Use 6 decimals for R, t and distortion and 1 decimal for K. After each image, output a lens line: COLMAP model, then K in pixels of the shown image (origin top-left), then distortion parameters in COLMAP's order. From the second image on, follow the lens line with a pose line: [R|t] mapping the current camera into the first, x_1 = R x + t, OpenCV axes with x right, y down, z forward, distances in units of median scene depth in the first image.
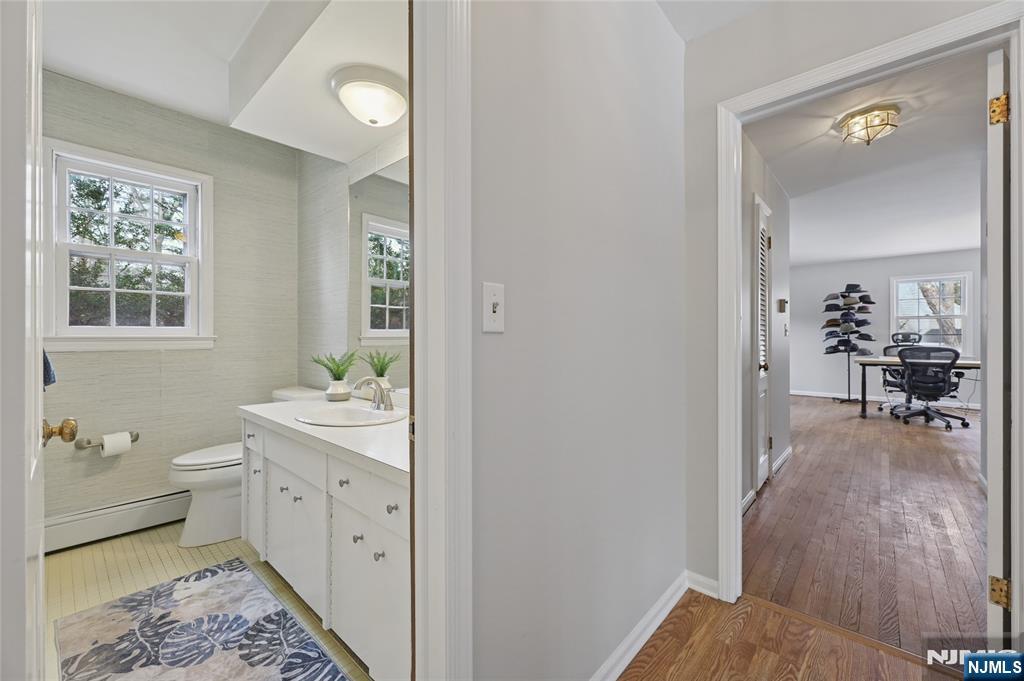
lens RADIAL K [[418.1, 0, 503.7], [0, 418.1, 344.4], [0, 0, 1]] dist [0.001802, -0.000651]
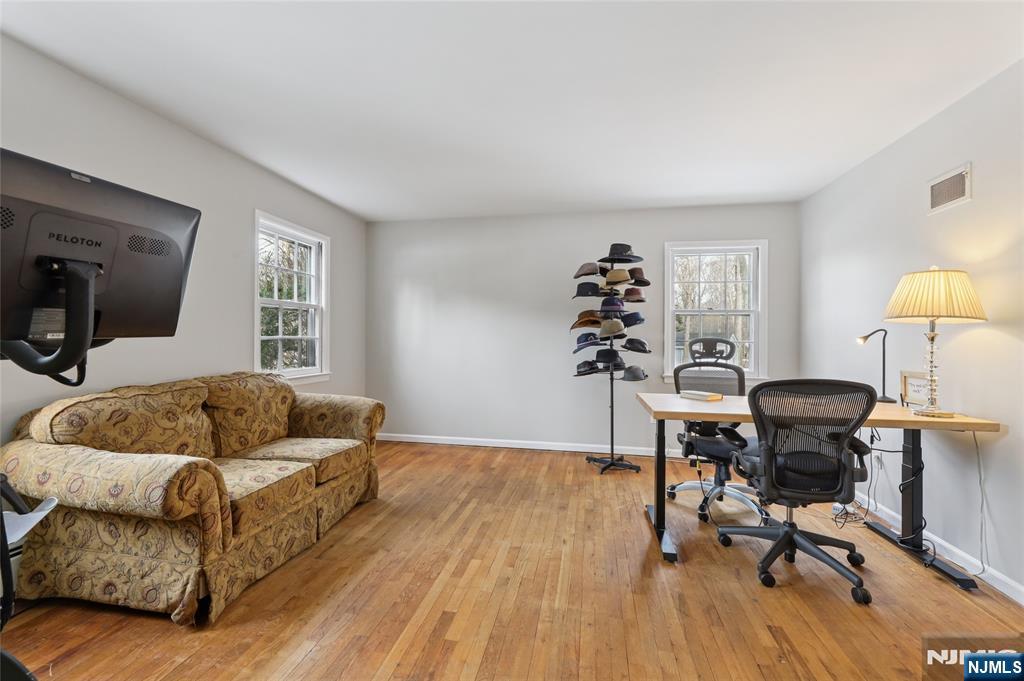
lens RADIAL K [[418.1, 0, 511.6], [0, 418.1, 340.4], [0, 0, 1]] dist [0.001802, -0.000651]
pose [[0.855801, 0.010675, 0.517196, 0.436775], [-0.002935, 0.999871, -0.015781, -0.014879], [-0.517298, 0.011987, 0.855722, 0.608156]]
